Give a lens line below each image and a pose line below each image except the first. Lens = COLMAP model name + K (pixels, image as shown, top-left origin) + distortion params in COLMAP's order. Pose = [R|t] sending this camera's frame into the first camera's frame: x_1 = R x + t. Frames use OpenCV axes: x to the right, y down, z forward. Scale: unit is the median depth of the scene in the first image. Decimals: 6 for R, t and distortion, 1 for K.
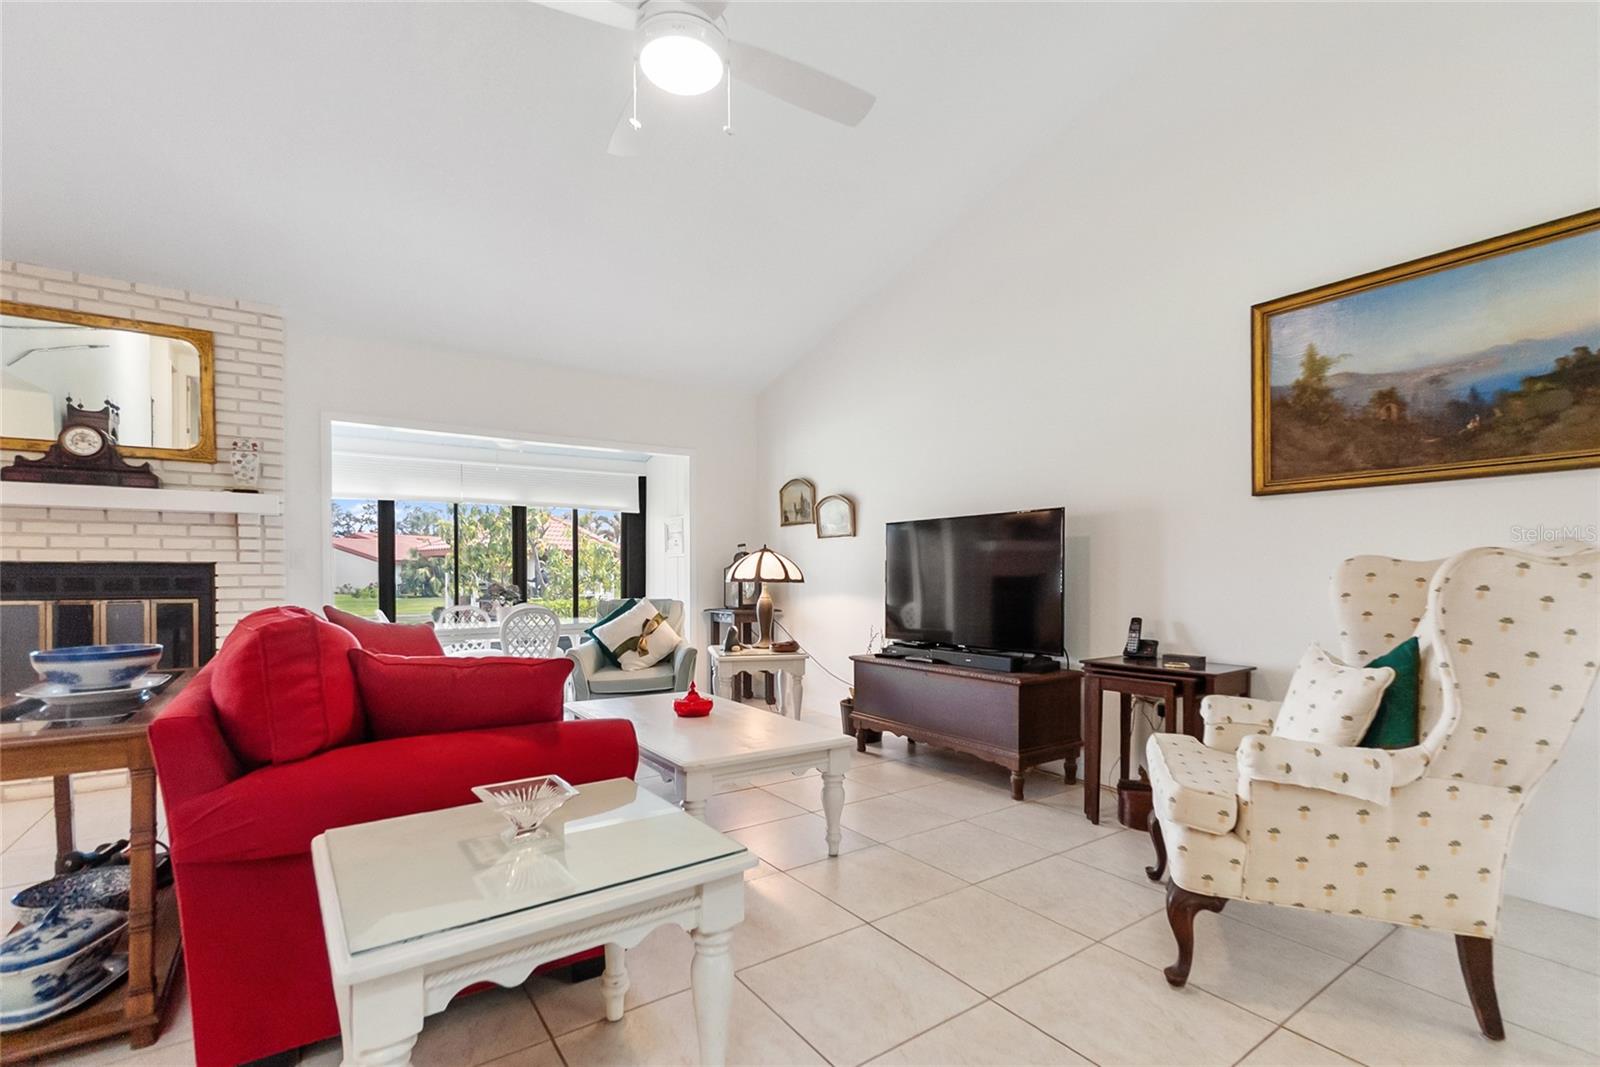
lens RADIAL K [[700.3, 0, 809.3], [0, 700.3, 570.7], [0, 0, 1]] dist [-0.003001, -0.000396]
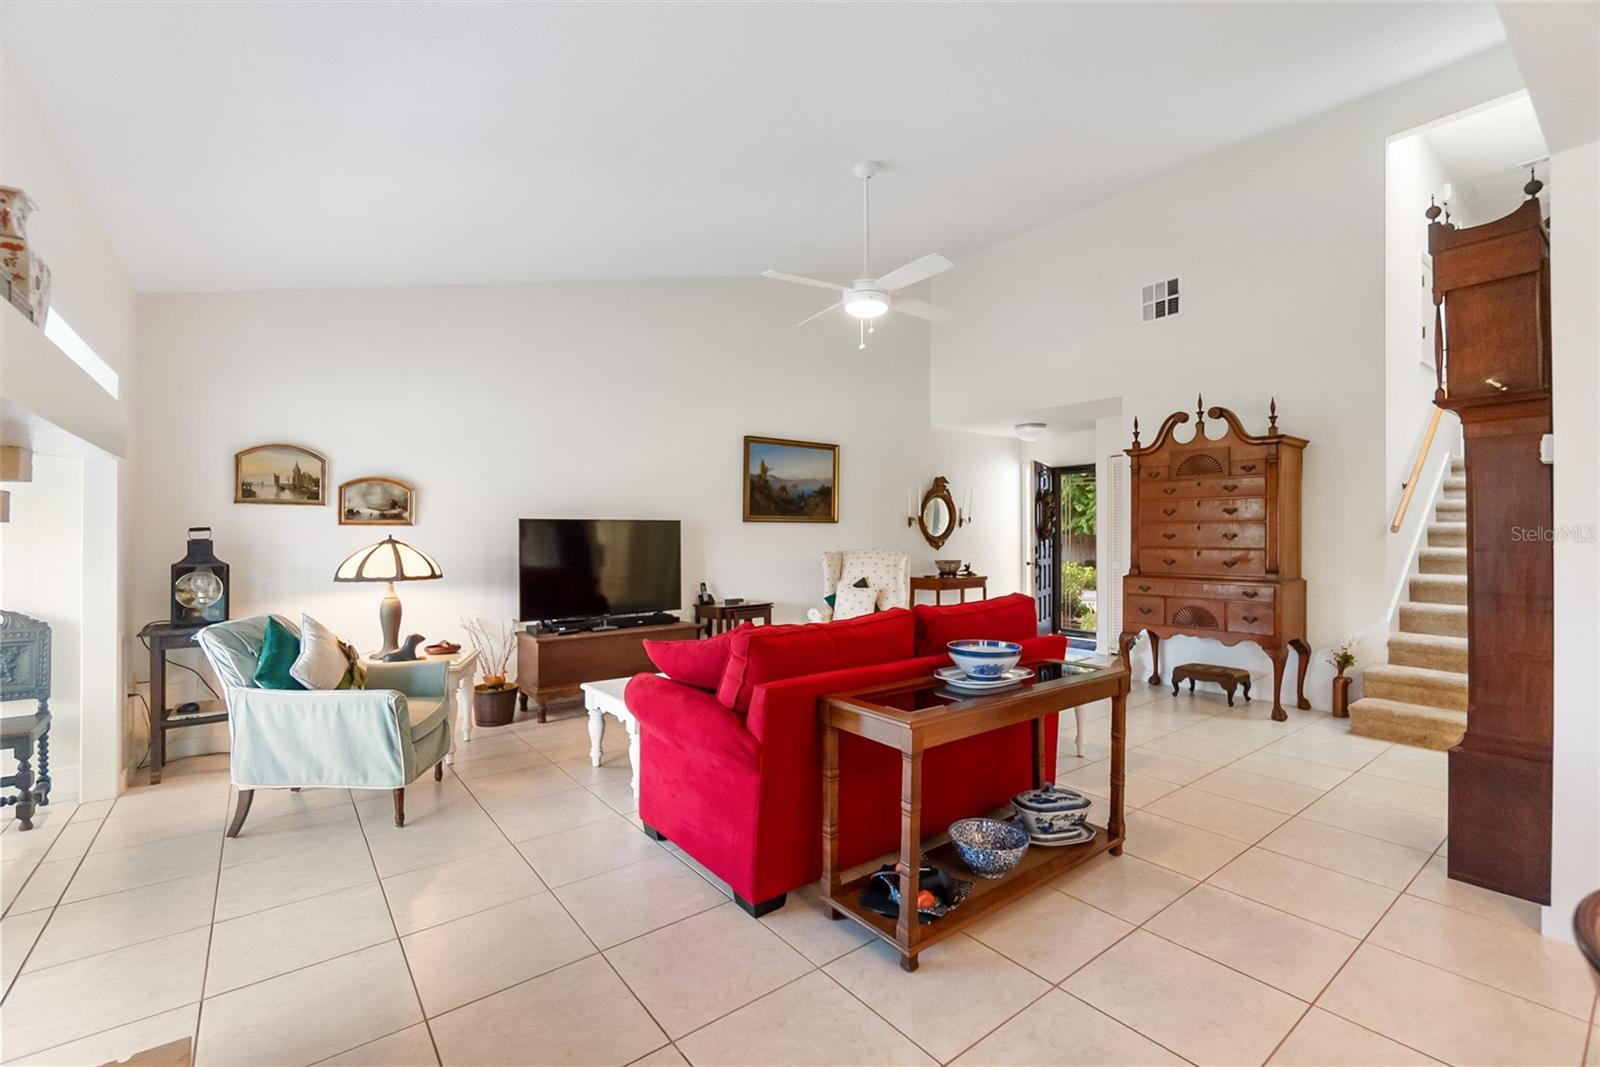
lens RADIAL K [[700.3, 0, 799.8], [0, 700.3, 532.5], [0, 0, 1]] dist [-0.003001, -0.000396]
pose [[-0.052468, 0.002902, 0.998618, -1.475117], [-0.001530, 0.999994, -0.002986, -0.062381], [-0.998621, -0.001684, -0.052463, 0.885561]]
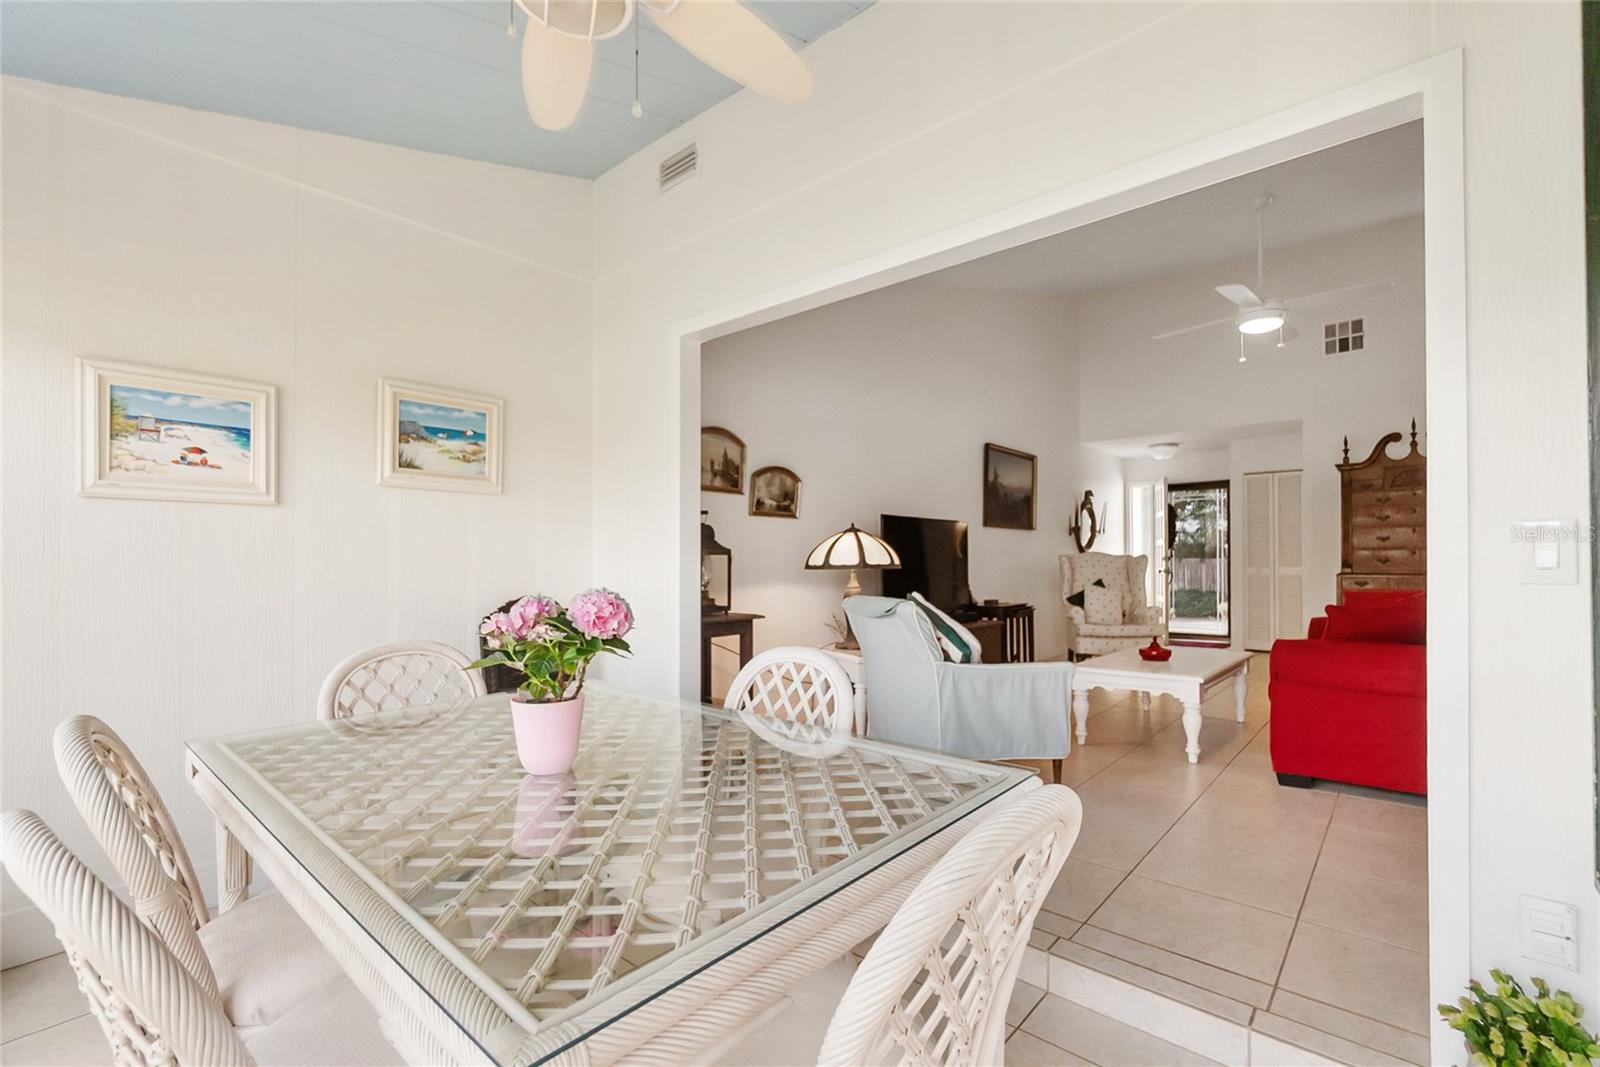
lens RADIAL K [[700.3, 0, 801.1], [0, 700.3, 557.4], [0, 0, 1]] dist [-0.003001, -0.000396]
pose [[-0.233527, 0.005433, 0.972335, -1.361809], [-0.003334, 0.999974, -0.006388, 0.013024], [-0.972345, -0.004734, -0.233503, 1.993042]]
